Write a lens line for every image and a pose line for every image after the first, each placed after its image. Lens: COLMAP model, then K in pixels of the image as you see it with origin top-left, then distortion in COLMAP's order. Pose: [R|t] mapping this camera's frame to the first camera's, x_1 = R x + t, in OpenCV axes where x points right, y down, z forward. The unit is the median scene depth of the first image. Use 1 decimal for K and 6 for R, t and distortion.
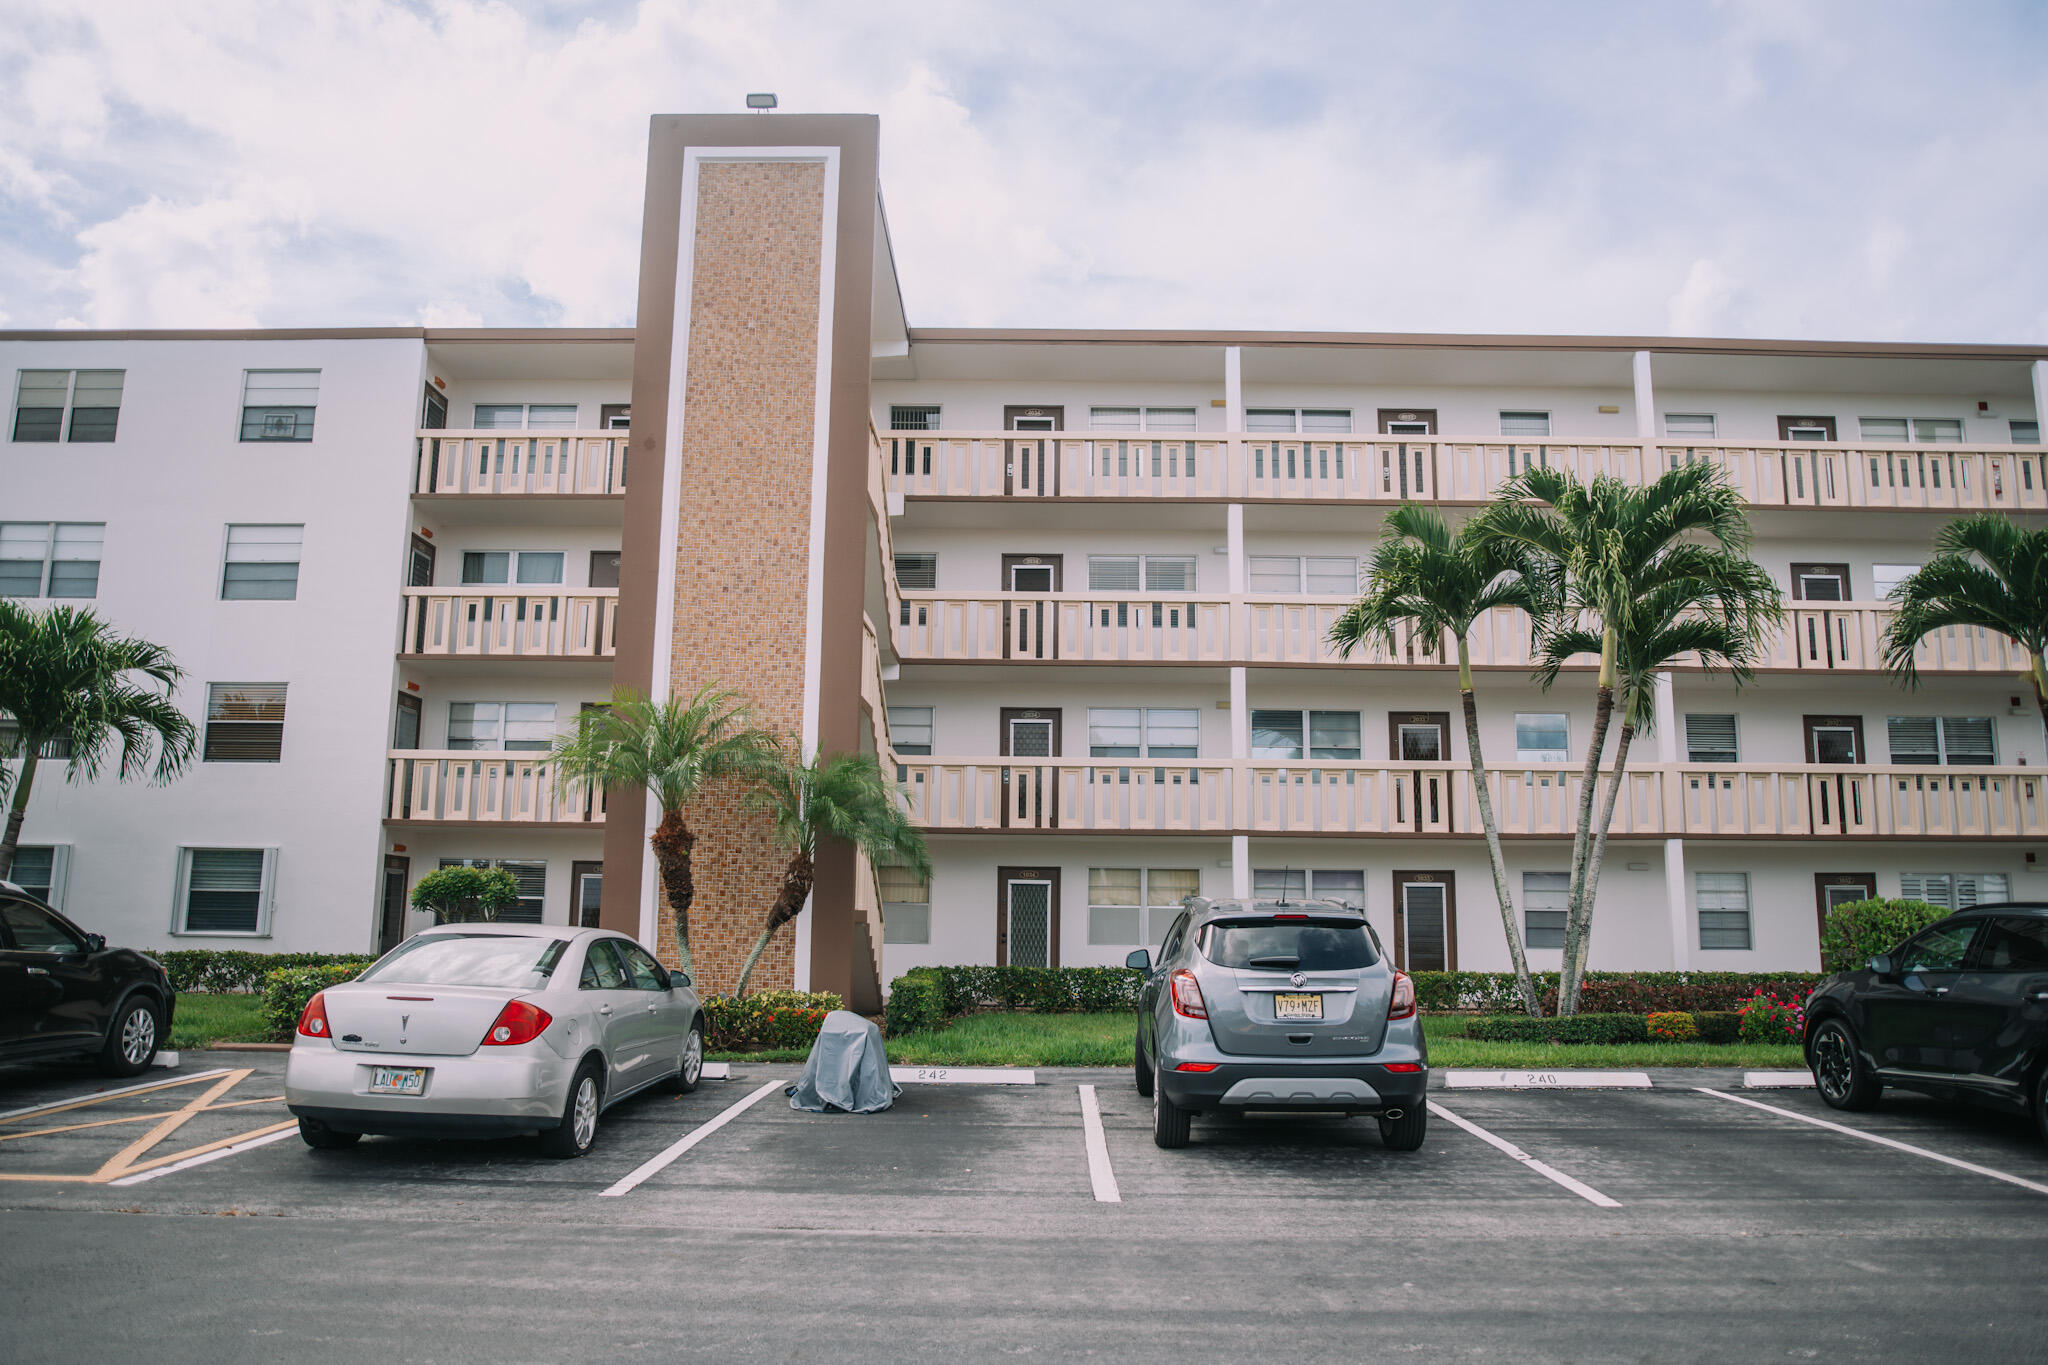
lens RADIAL K [[1358.6, 0, 1024.0], [0, 1358.6, 682.5], [0, 0, 1]] dist [-0.064067, 0.037309]
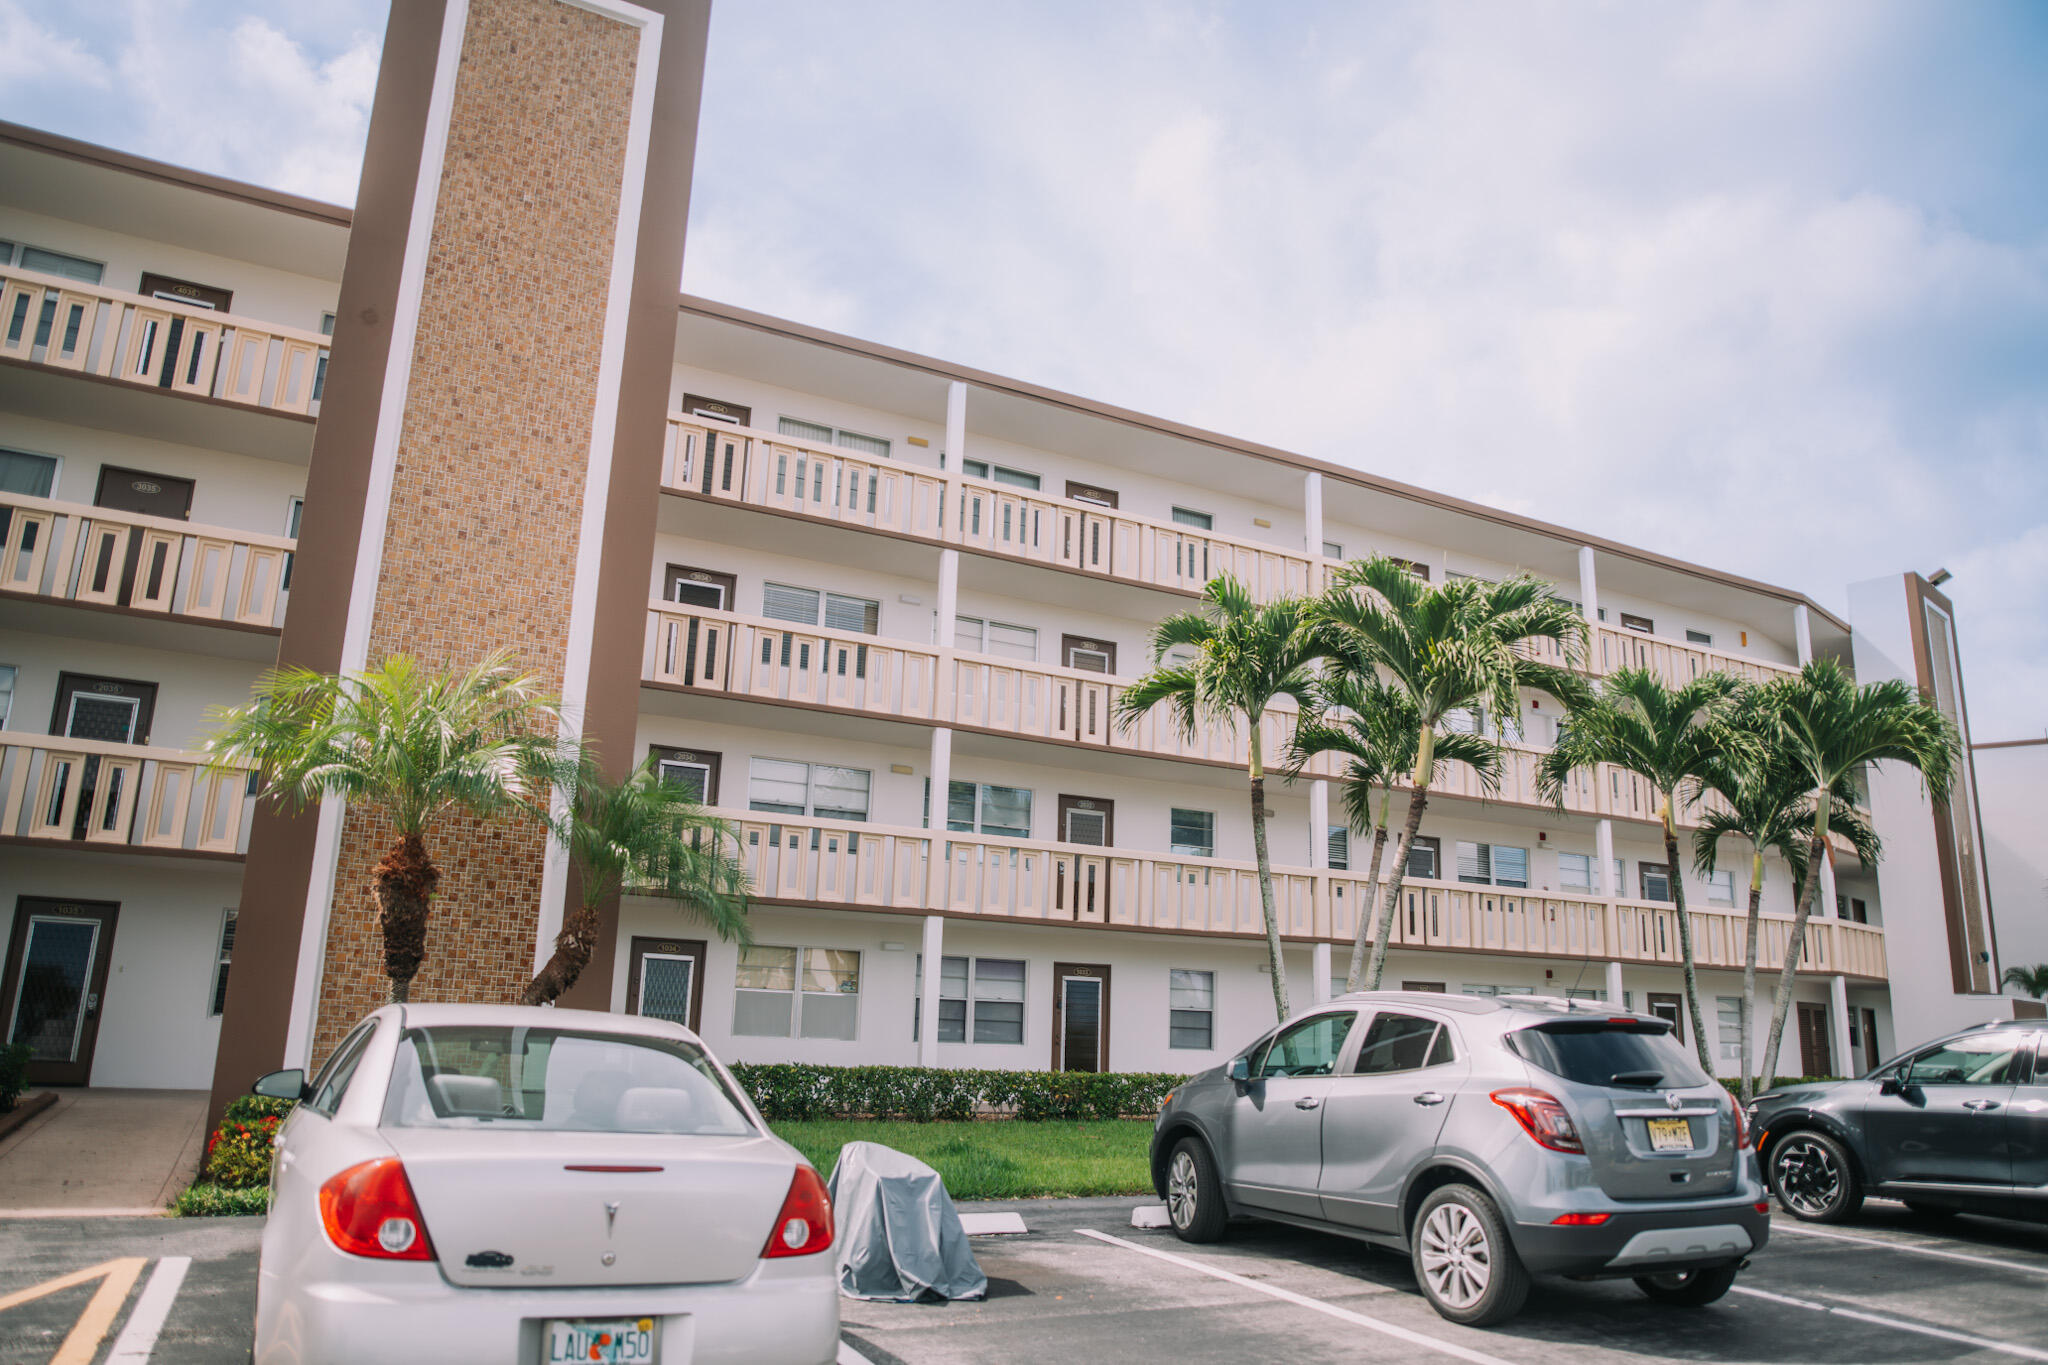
lens RADIAL K [[1358.6, 0, 1024.0], [0, 1358.6, 682.5], [0, 0, 1]] dist [-0.064067, 0.037309]
pose [[0.890851, 0.129235, 0.435526, -0.248160], [-0.102453, 0.991139, -0.084540, 0.038430], [-0.442592, 0.030691, 0.896198, 0.217501]]
